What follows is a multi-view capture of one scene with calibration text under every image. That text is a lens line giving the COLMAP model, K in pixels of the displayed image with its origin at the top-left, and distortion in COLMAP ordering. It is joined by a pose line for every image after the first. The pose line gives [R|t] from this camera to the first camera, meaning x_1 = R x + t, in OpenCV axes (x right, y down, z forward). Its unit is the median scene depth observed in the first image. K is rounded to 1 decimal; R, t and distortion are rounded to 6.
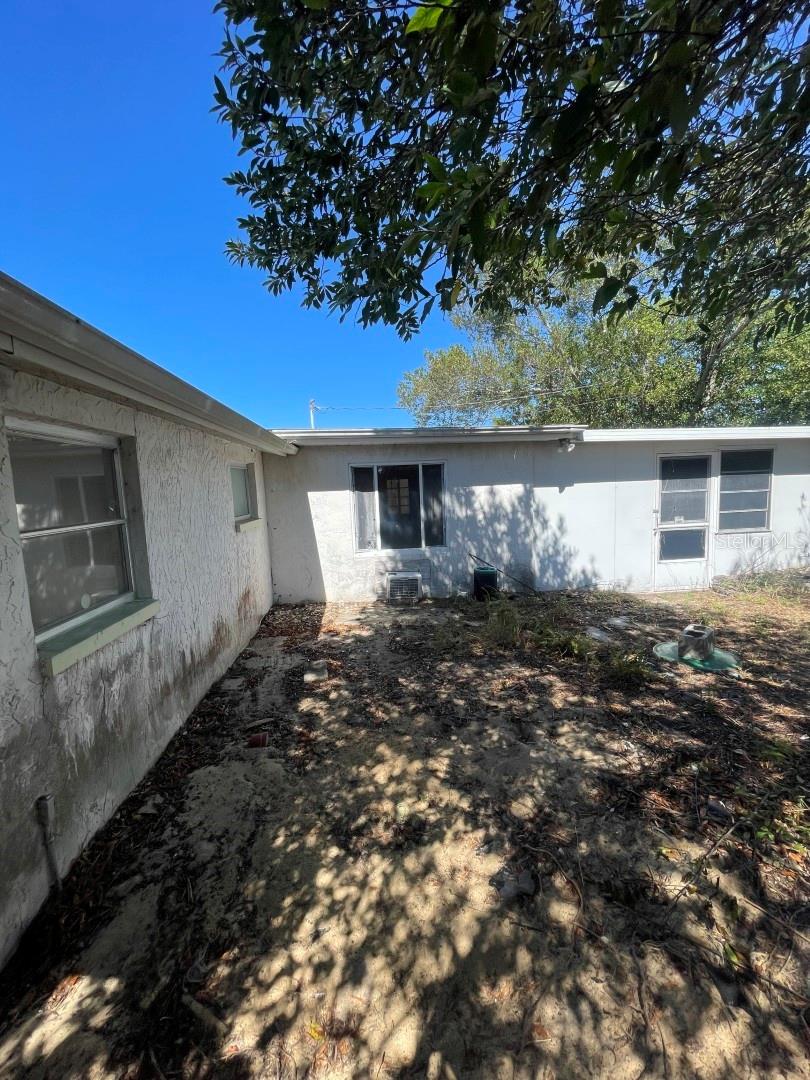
lens RADIAL K [[430.0, 0, 405.0], [0, 430.0, 540.0], [0, 0, 1]] dist [0.000680, 0.000650]
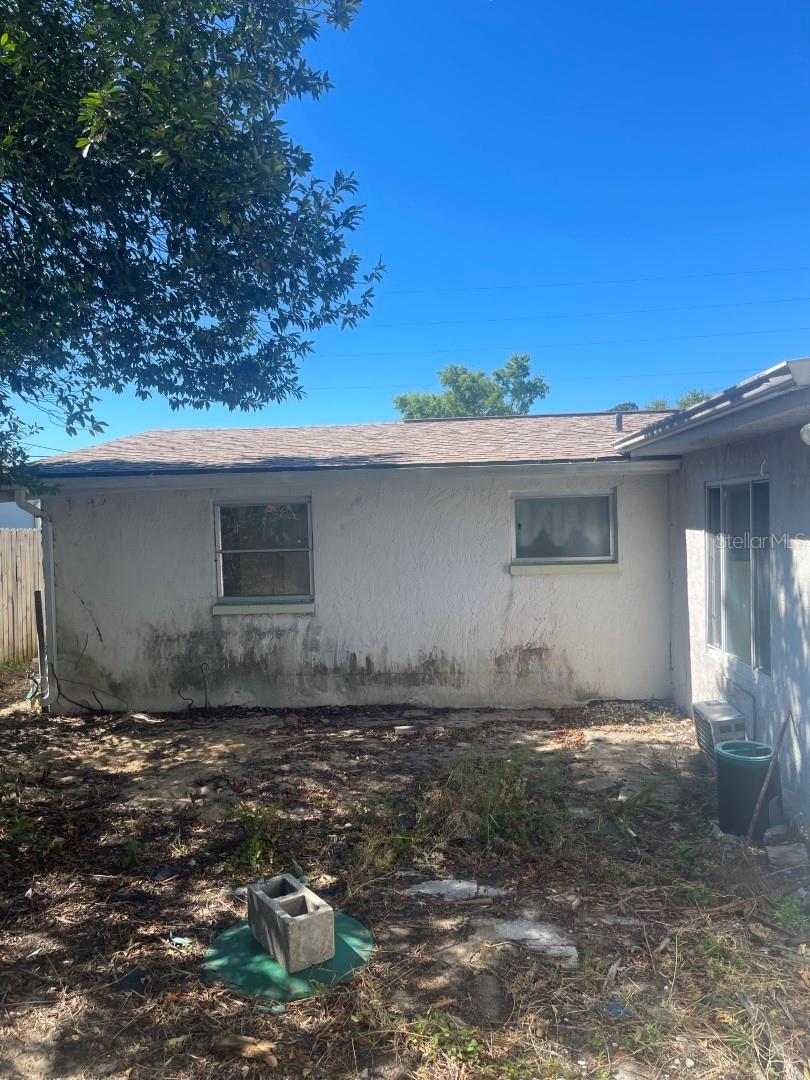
lens RADIAL K [[798.1, 0, 405.0], [0, 798.1, 540.0], [0, 0, 1]] dist [0.076930, 0.000027]
pose [[-0.161767, 0.071480, -0.984237, 2.062960], [-0.088931, 0.992259, 0.086679, -0.345574], [0.982814, 0.101551, -0.154158, 1.690698]]
